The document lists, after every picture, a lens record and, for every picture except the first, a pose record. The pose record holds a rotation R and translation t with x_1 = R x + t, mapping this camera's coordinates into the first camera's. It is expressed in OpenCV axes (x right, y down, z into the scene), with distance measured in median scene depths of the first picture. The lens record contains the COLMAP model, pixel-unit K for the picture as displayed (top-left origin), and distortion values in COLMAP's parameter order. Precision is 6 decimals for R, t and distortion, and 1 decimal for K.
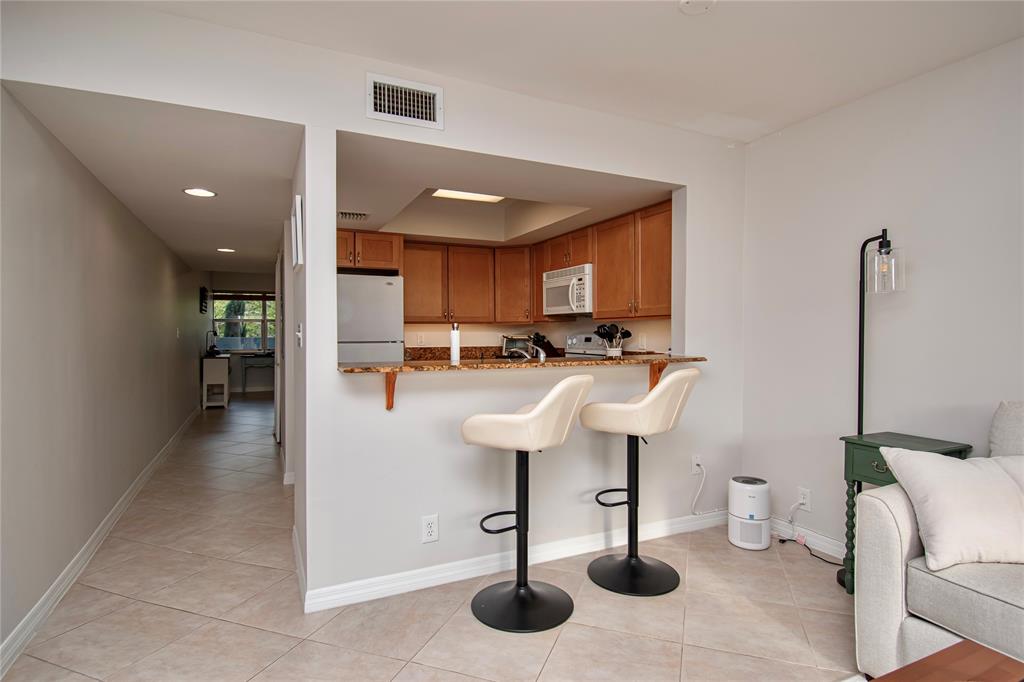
lens RADIAL K [[536.3, 0, 514.0], [0, 536.3, 340.7], [0, 0, 1]] dist [0.000566, -0.002360]
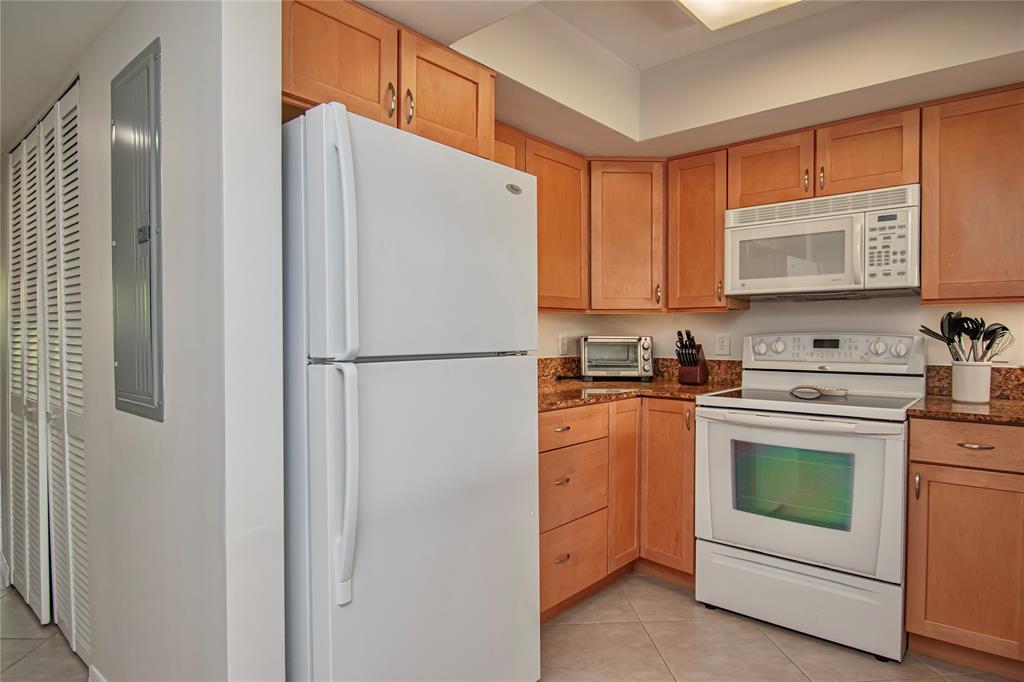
lens RADIAL K [[584.9, 0, 502.2], [0, 584.9, 344.1], [0, 0, 1]] dist [-0.007873, -0.003161]
pose [[0.915529, -0.005773, 0.402210, -0.359219], [0.006242, 0.999981, 0.000146, -0.003120], [-0.402203, 0.002377, 0.915547, 0.593756]]
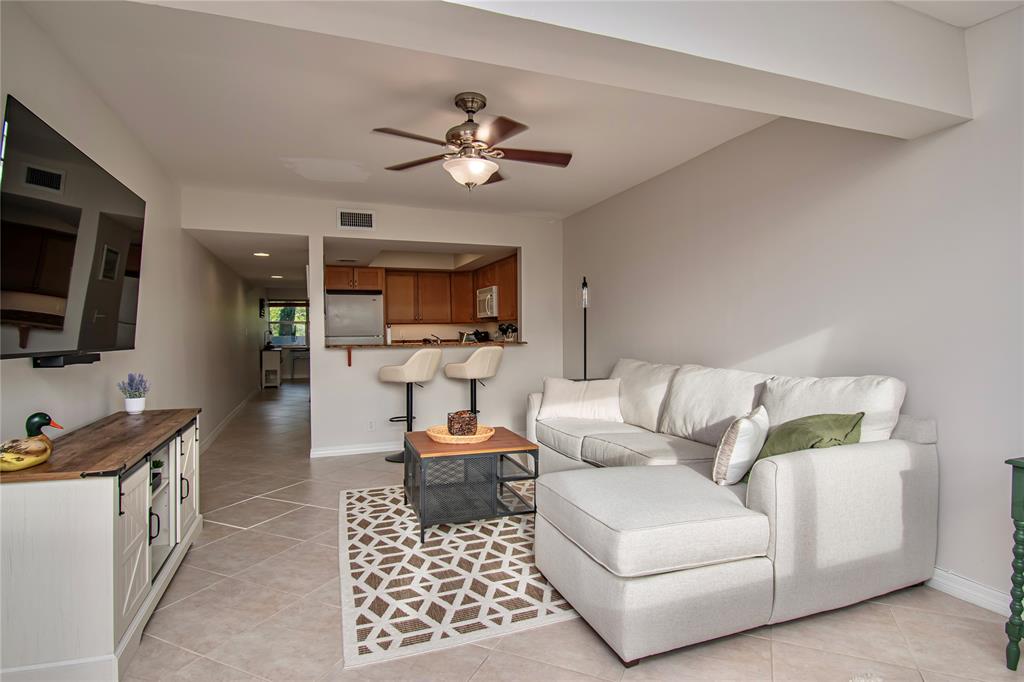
lens RADIAL K [[533.2, 0, 515.3], [0, 533.2, 333.3], [0, 0, 1]] dist [-0.009743, -0.002072]
pose [[0.996885, -0.009690, -0.078275, 0.283349], [0.008949, 0.999912, -0.009807, 0.011780], [0.078363, 0.009076, 0.996884, -0.503275]]
